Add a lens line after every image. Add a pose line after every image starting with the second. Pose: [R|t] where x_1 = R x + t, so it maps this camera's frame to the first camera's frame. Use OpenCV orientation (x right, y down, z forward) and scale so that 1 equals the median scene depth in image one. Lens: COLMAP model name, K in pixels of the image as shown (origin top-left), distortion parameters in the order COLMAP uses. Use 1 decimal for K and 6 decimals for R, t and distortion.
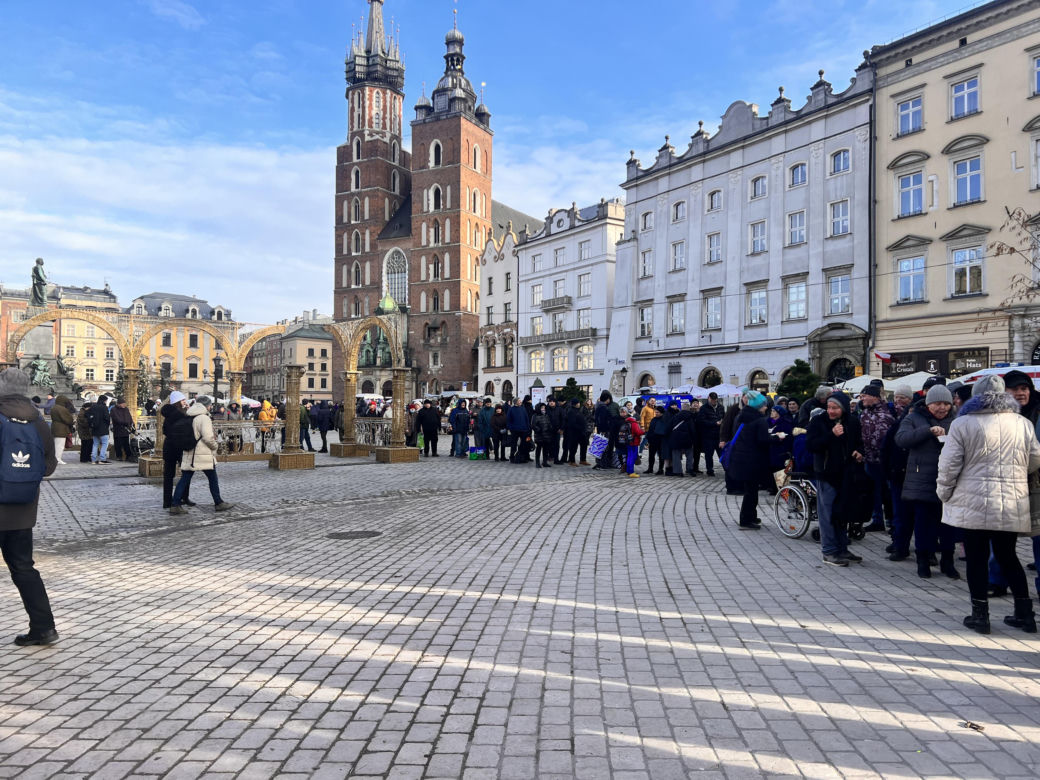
lens RADIAL K [[784.5, 0, 521.6], [0, 784.5, 387.4], [0, 0, 1]] dist [0.031889, -0.038728]
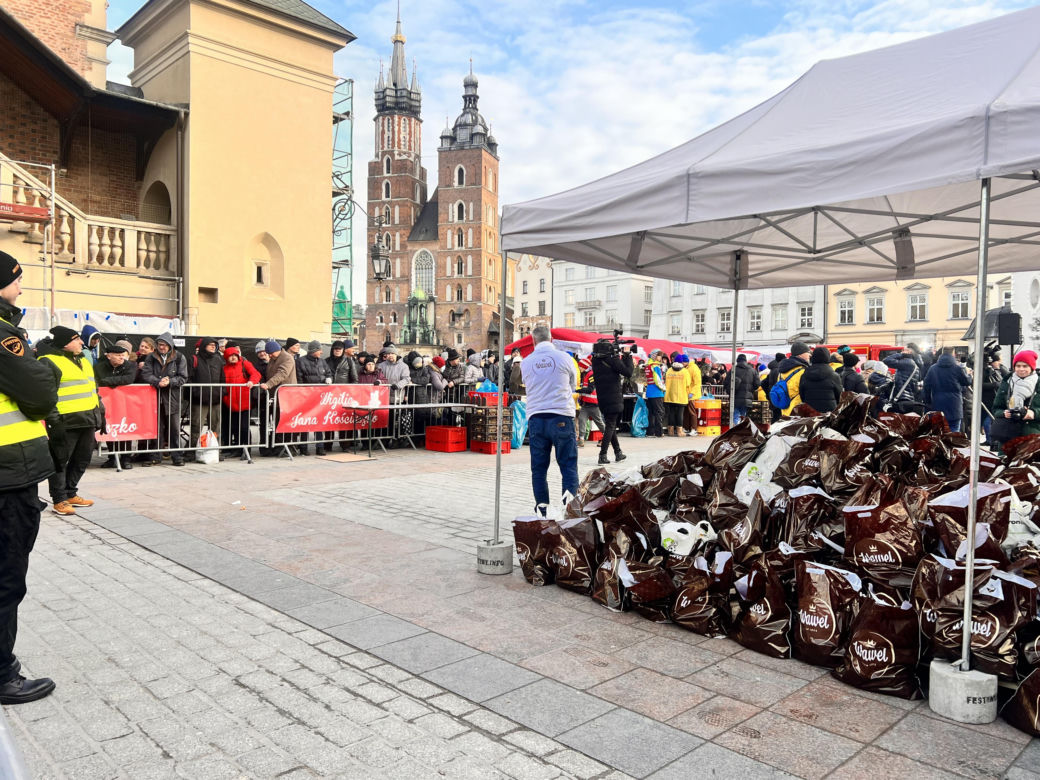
lens RADIAL K [[784.5, 0, 541.1], [0, 784.5, 377.4], [0, 0, 1]] dist [0.031889, -0.038728]
pose [[0.981125, 0.001506, 0.193370, -0.218527], [-0.007329, 0.999541, 0.029401, -0.011517], [-0.193237, -0.030264, 0.980685, -0.264486]]
